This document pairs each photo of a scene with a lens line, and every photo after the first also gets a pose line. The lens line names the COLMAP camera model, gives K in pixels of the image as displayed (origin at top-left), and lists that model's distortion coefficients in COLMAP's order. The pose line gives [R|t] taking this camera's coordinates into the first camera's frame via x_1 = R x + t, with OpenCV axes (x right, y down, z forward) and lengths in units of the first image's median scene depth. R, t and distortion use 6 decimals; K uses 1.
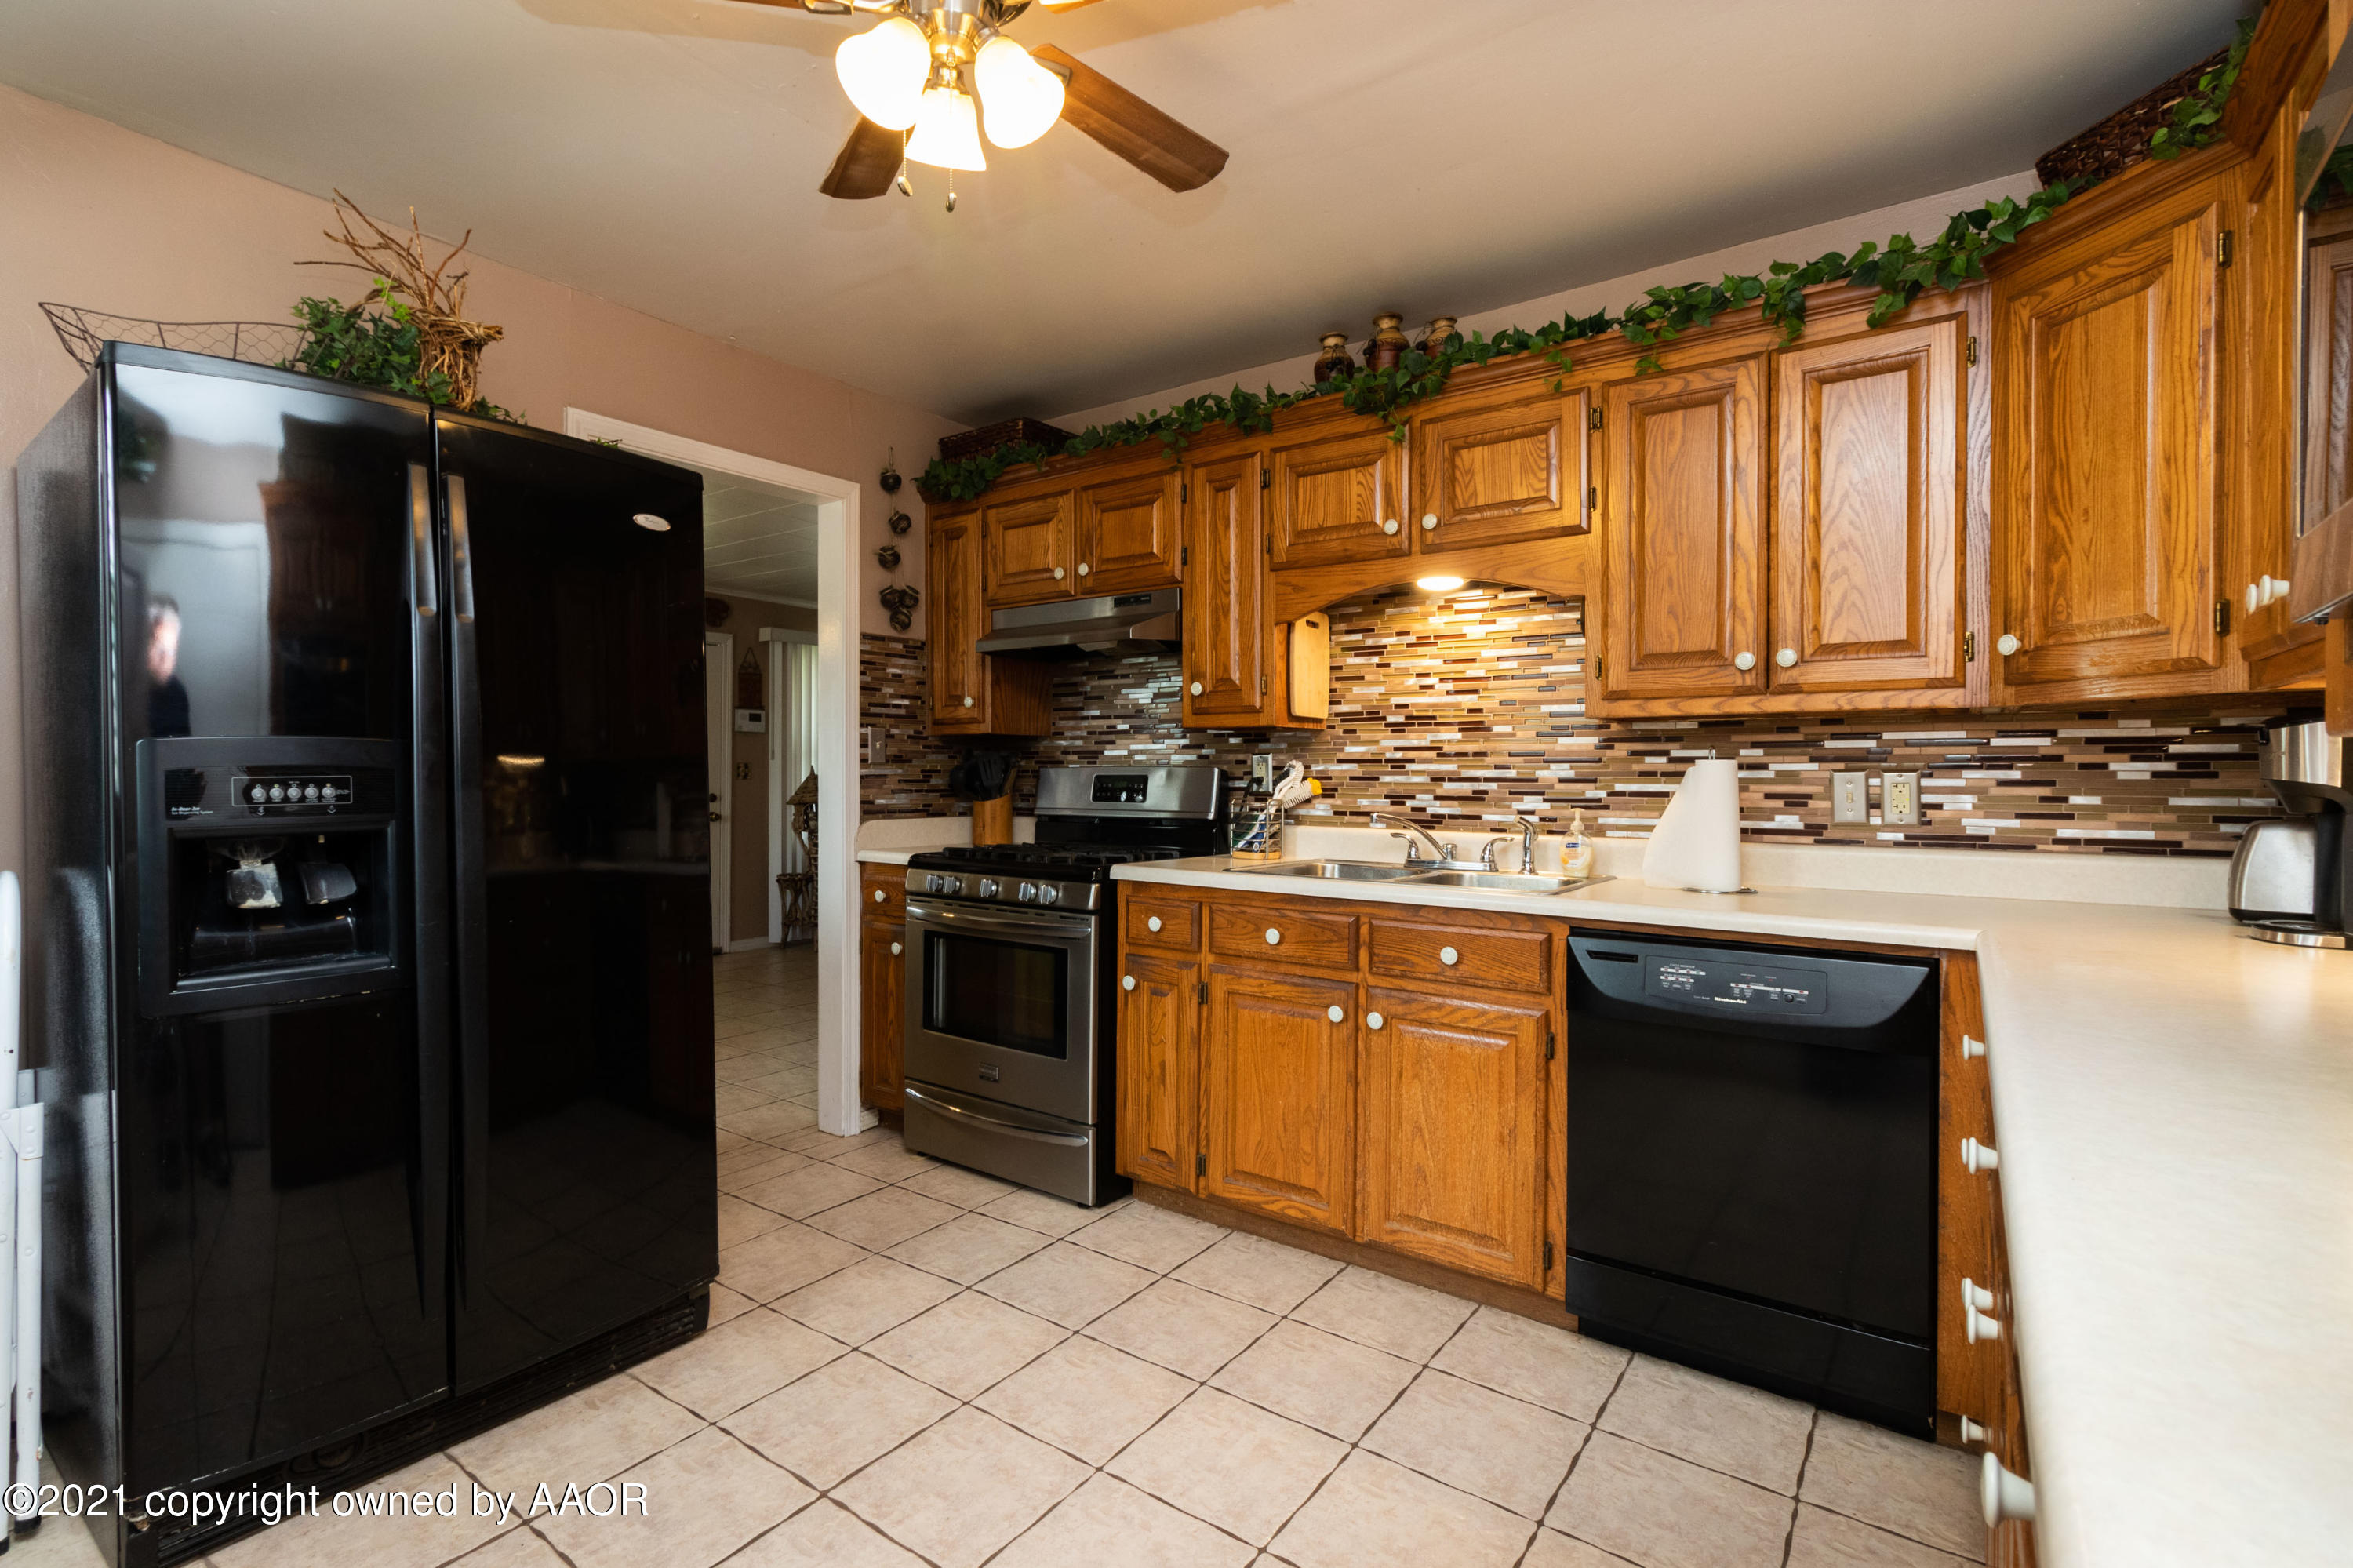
lens RADIAL K [[1087.8, 0, 1163.5], [0, 1087.8, 772.4], [0, 0, 1]] dist [0.005392, 0.001060]
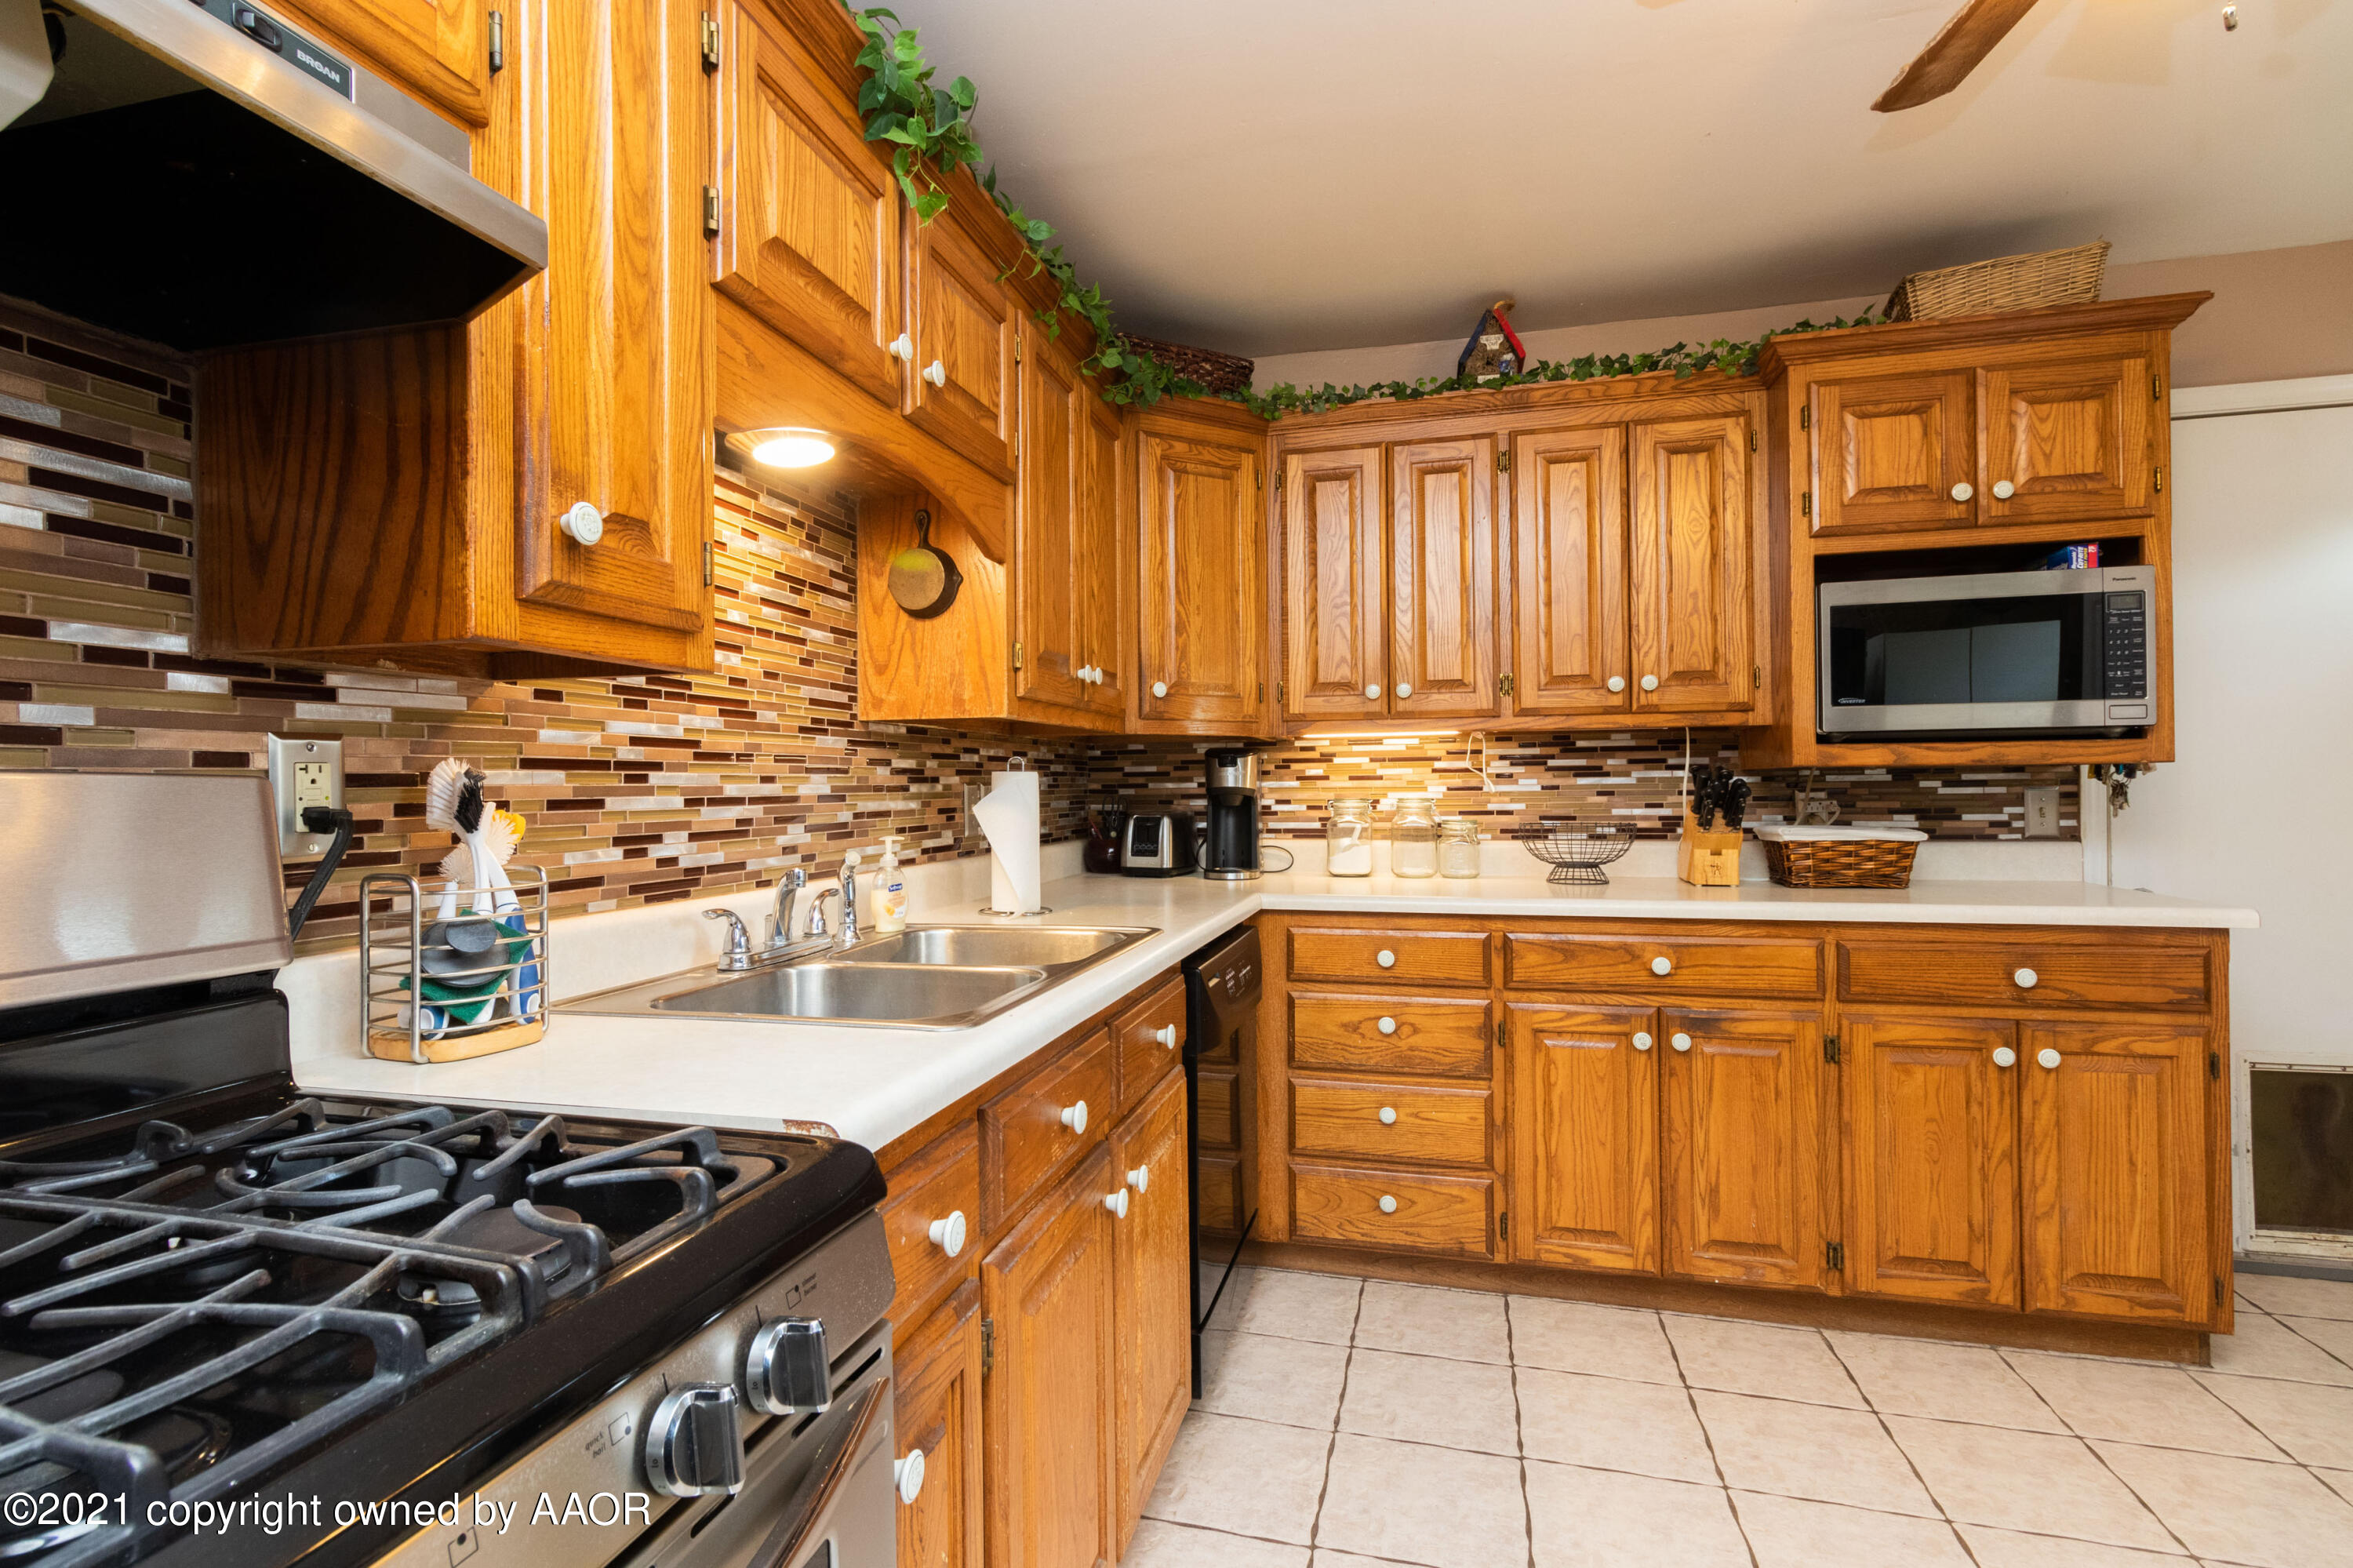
lens RADIAL K [[1106.6, 0, 1114.7], [0, 1106.6, 779.7], [0, 0, 1]] dist [0.002316, 0.000392]
pose [[-0.334591, 0.004768, 0.942352, -0.358446], [0.007317, 0.999970, -0.002462, -0.001659], [-0.942335, 0.006071, -0.334616, 1.080552]]
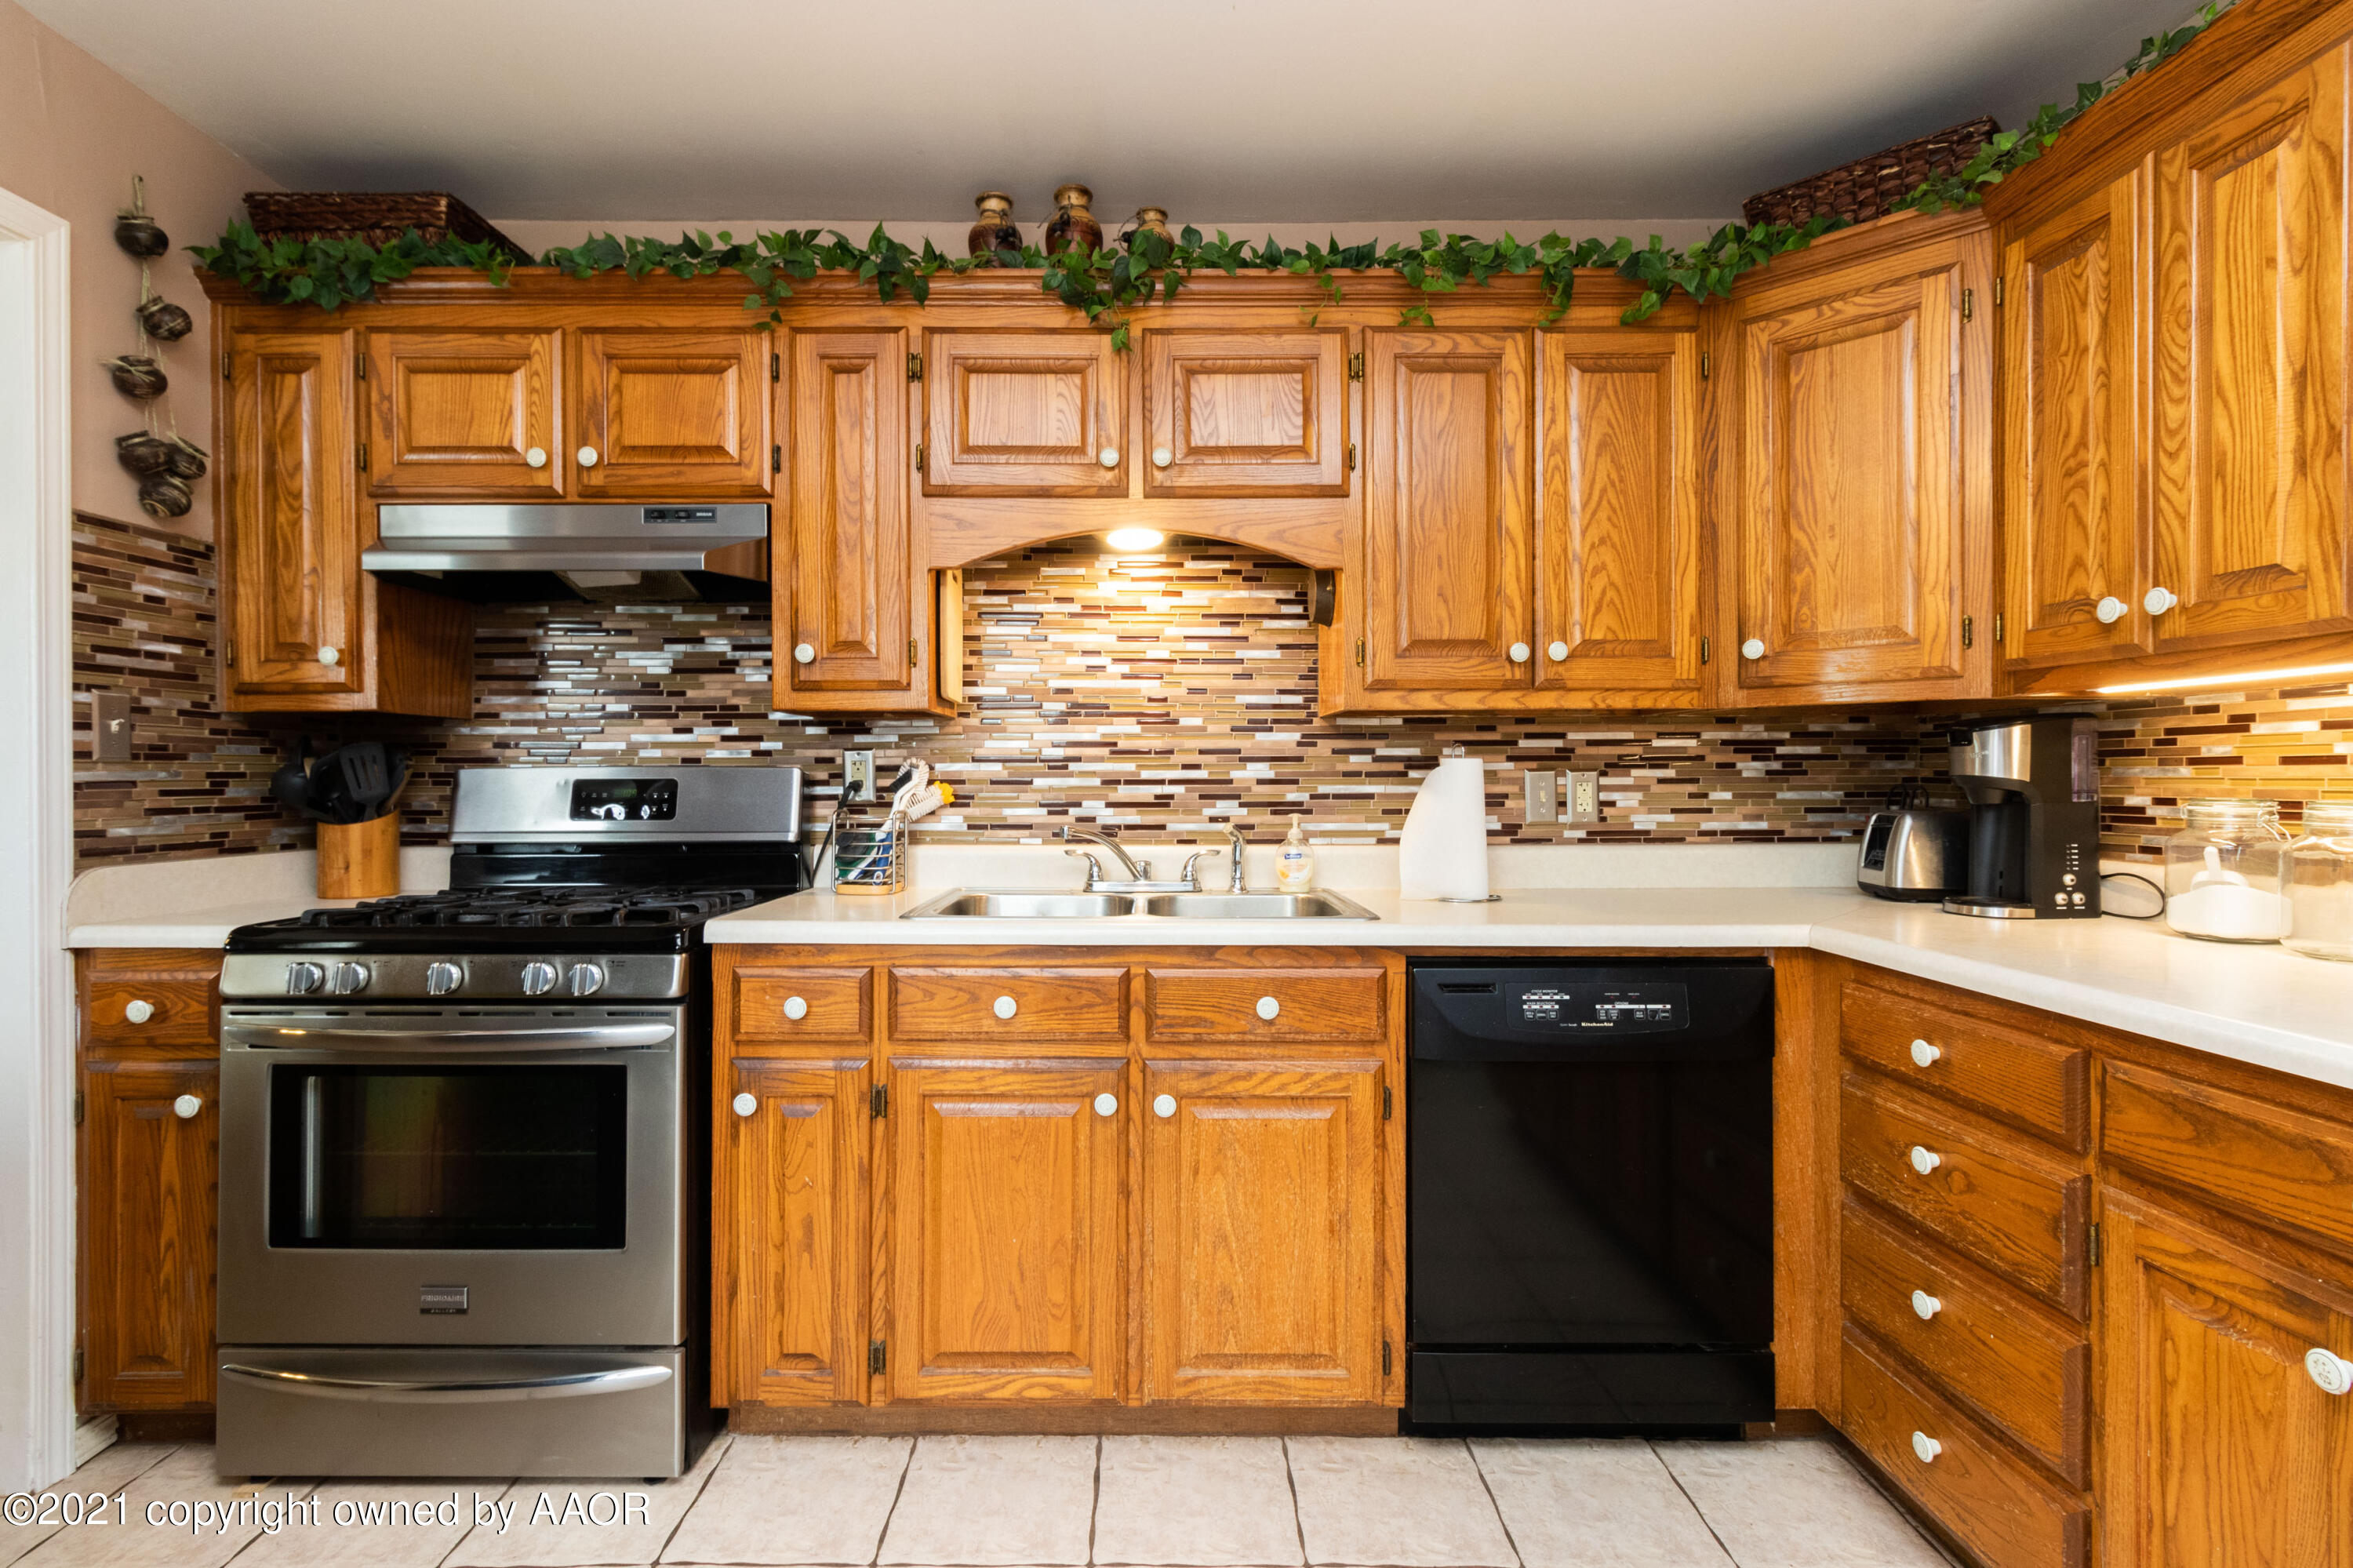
lens RADIAL K [[1087.8, 0, 1163.5], [0, 1087.8, 772.4], [0, 0, 1]] dist [0.005392, 0.001060]
pose [[0.807320, -0.002672, 0.590108, -0.216226], [0.003981, 0.999992, -0.000919, 0.000215], [-0.590101, 0.003091, 0.807324, 0.348290]]
